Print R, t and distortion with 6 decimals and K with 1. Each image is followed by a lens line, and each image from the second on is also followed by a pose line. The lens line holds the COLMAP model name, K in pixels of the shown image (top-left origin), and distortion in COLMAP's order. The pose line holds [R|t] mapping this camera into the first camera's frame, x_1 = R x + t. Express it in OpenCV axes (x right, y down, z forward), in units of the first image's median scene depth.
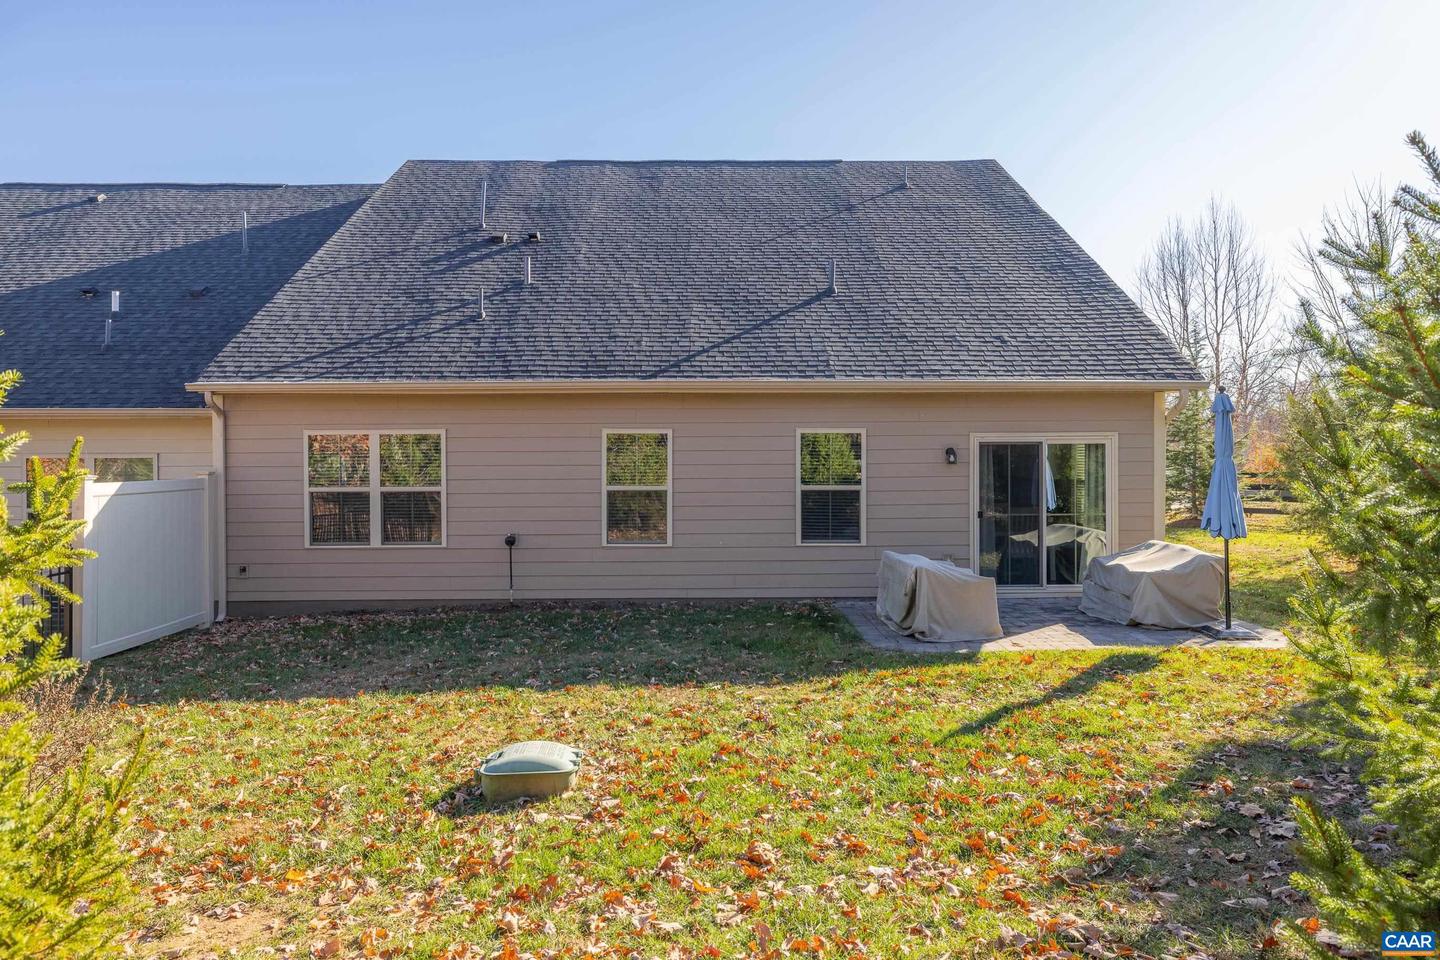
lens RADIAL K [[895.6, 0, 719.2], [0, 895.6, 480.2], [0, 0, 1]] dist [-0.003535, 0.000571]
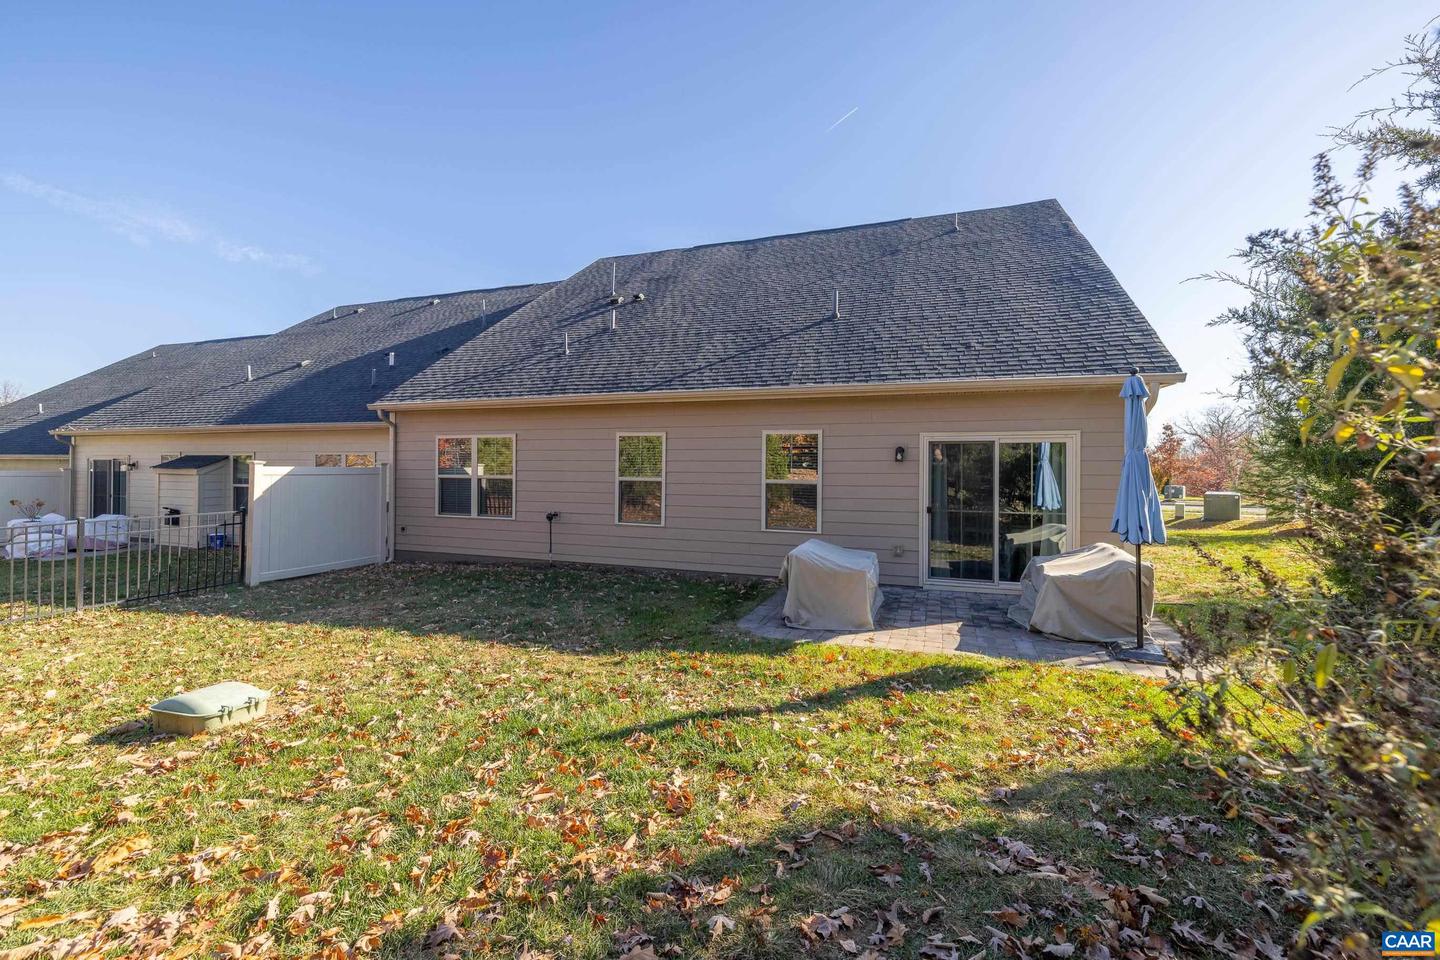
lens RADIAL K [[600.3, 0, 720.9], [0, 600.3, 475.9], [0, 0, 1]] dist [0.000554, 0.000086]
pose [[0.932802, 0.015224, -0.360069, 0.324220], [-0.020099, 0.999750, -0.009801, 0.010721], [0.359829, 0.016379, 0.932874, 0.252376]]
